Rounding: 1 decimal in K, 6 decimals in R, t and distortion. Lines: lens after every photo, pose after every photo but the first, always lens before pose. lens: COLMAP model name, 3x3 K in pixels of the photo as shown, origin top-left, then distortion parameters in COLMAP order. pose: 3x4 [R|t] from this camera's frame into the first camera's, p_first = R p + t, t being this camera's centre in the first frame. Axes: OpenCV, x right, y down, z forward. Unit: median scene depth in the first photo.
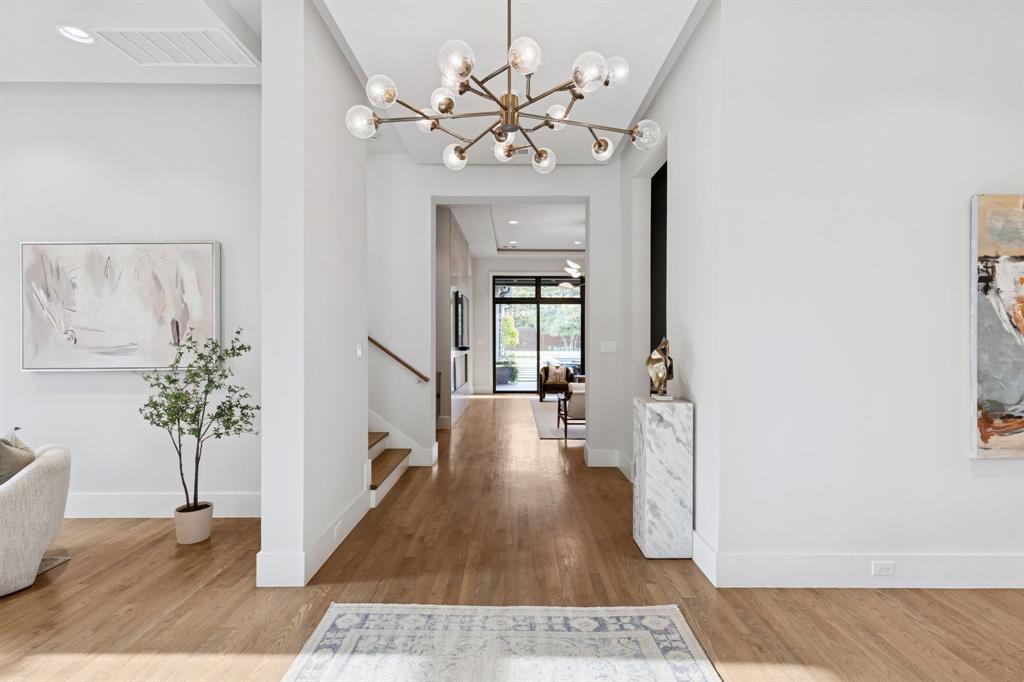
lens RADIAL K [[626.1, 0, 512.0], [0, 626.1, 341.0], [0, 0, 1]] dist [-0.002615, -0.000520]
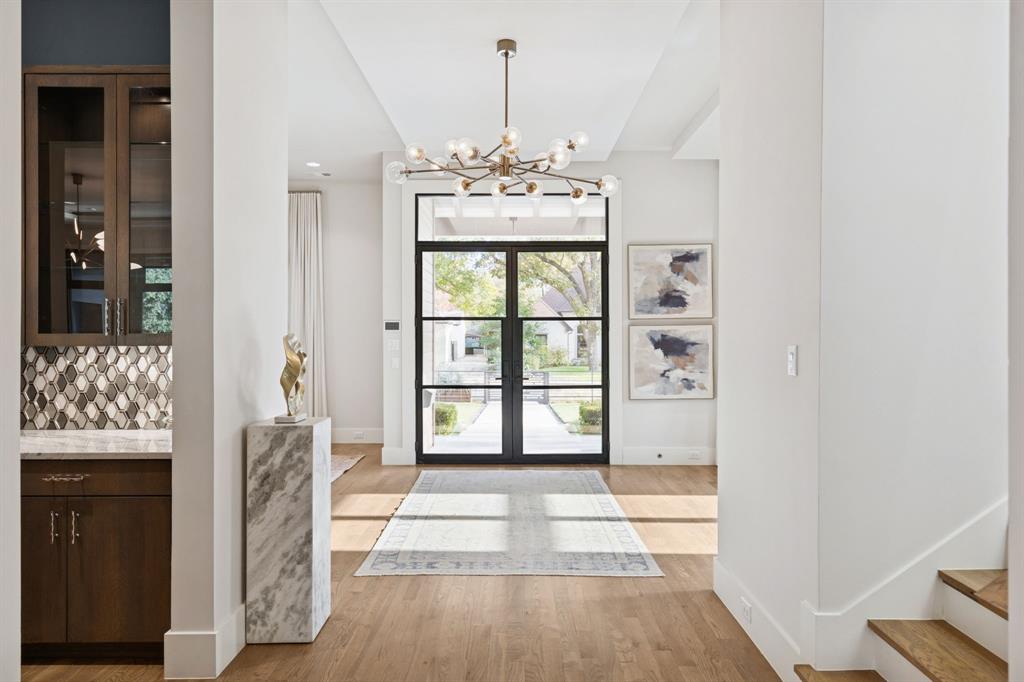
lens RADIAL K [[626.1, 0, 512.0], [0, 626.1, 341.0], [0, 0, 1]] dist [-0.002615, -0.000520]
pose [[-0.999999, -0.001475, 0.000011, -0.018686], [-0.001475, 0.999734, 0.022996, -0.021770], [-0.000045, 0.022996, -0.999736, 2.254891]]
